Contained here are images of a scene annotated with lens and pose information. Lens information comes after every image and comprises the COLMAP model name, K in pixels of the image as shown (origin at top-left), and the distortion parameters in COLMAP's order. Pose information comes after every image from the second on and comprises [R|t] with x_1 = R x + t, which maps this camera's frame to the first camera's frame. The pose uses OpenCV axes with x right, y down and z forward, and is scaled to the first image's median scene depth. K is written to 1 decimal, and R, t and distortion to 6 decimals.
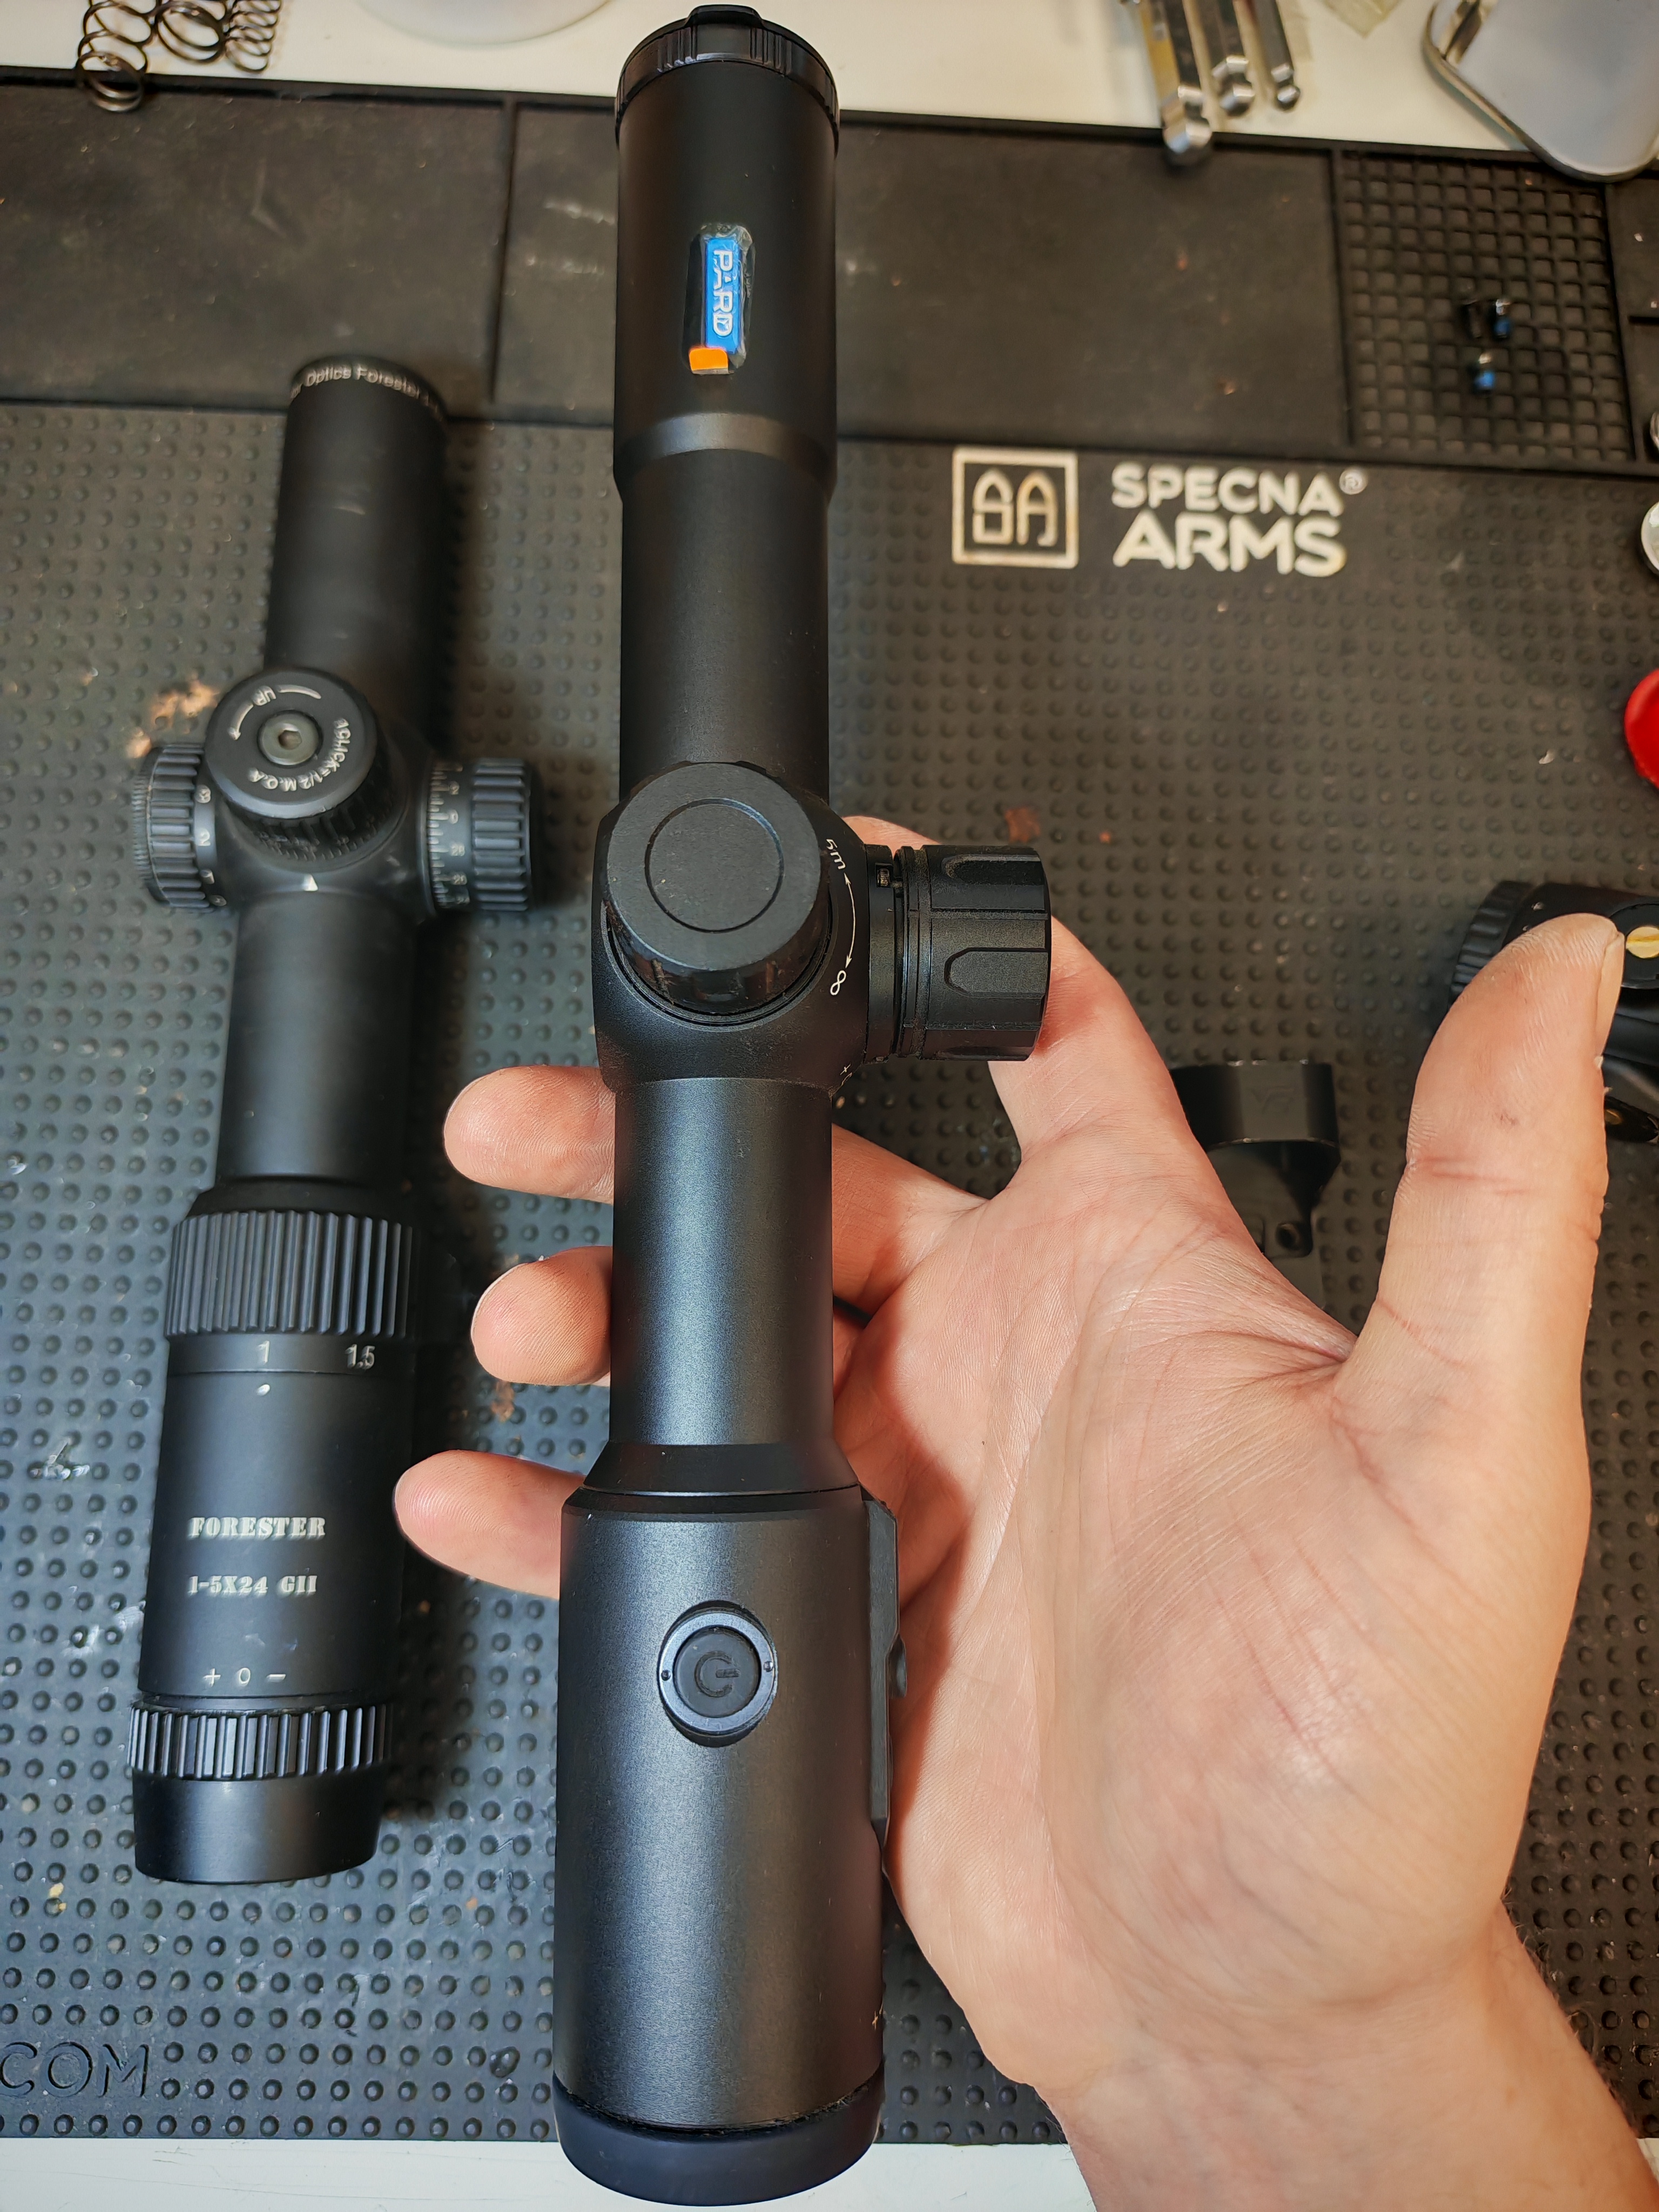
lens RADIAL K [[1662.8, 0, 830.5], [0, 1662.8, 1105.7], [0, 0, 1]] dist [-0.022274, -0.017395]
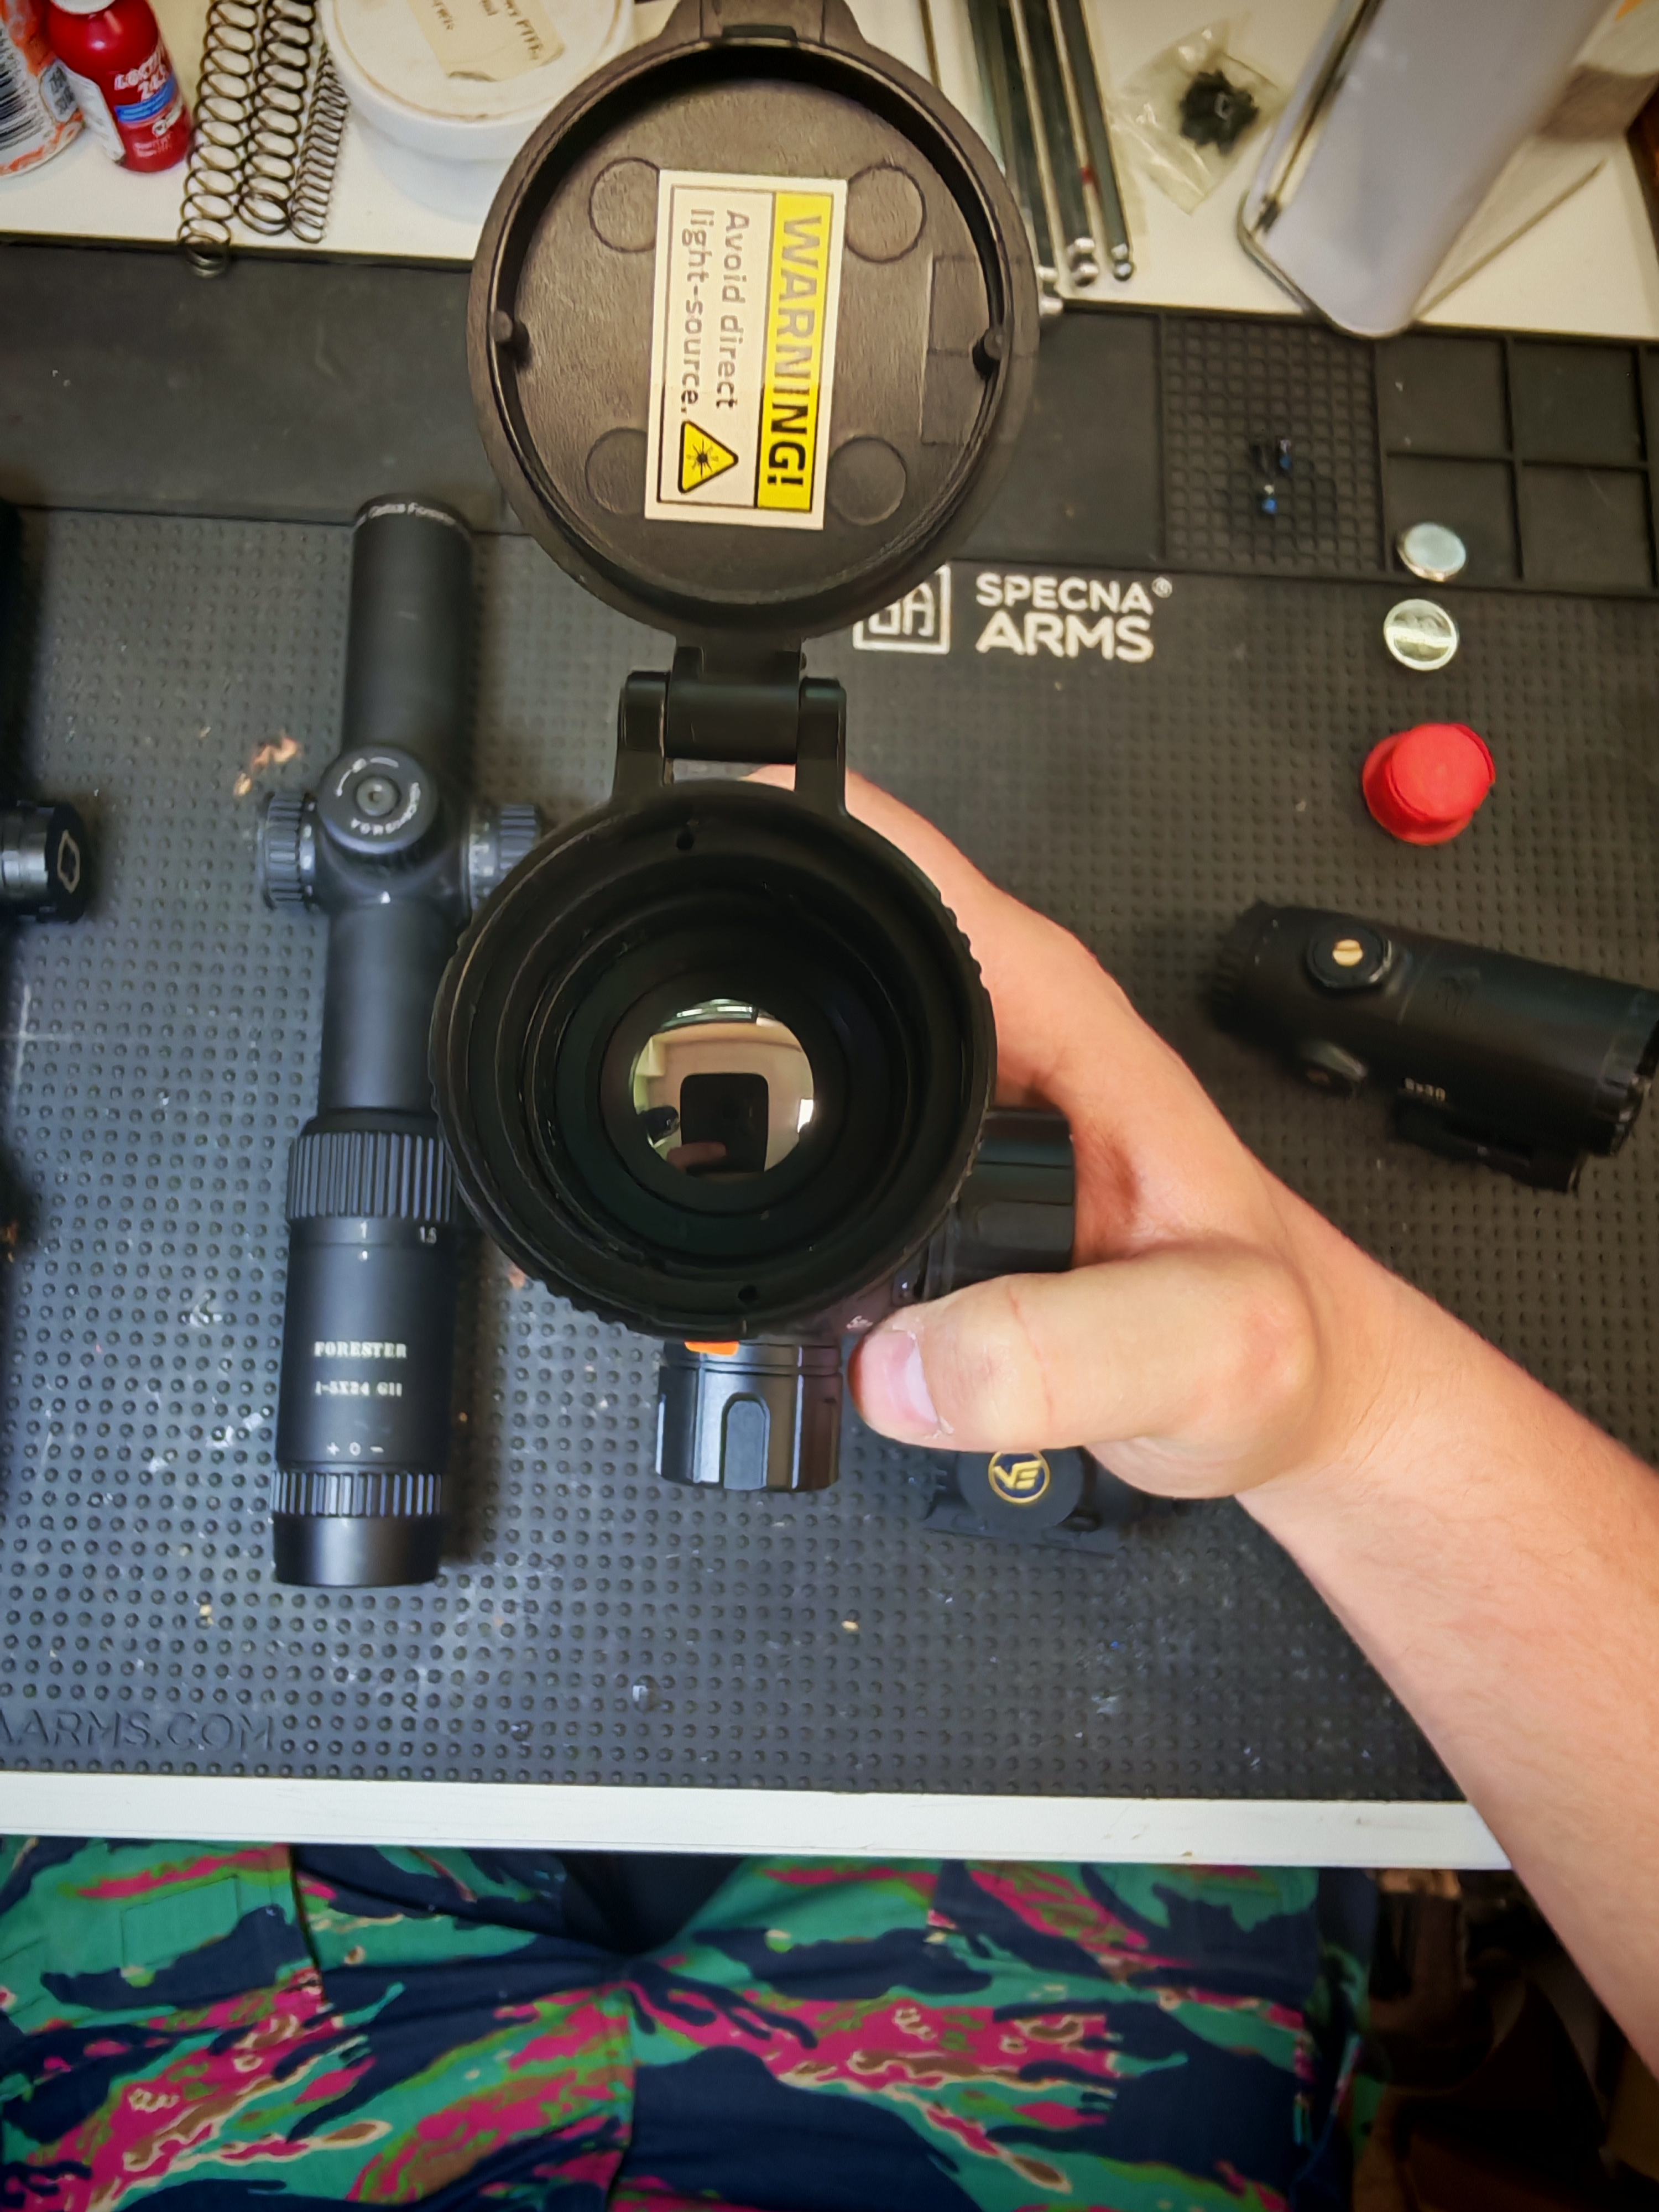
lens RADIAL K [[1544.9, 0, 727.8], [0, 1544.9, 1140.5], [0, 0, 1]] dist [-0.013254, -0.004178]
pose [[0.999901, 0.012434, -0.006528, -0.014500], [-0.012051, 0.998375, 0.055695, -0.005676], [0.007210, -0.055611, 0.998426, -0.260757]]
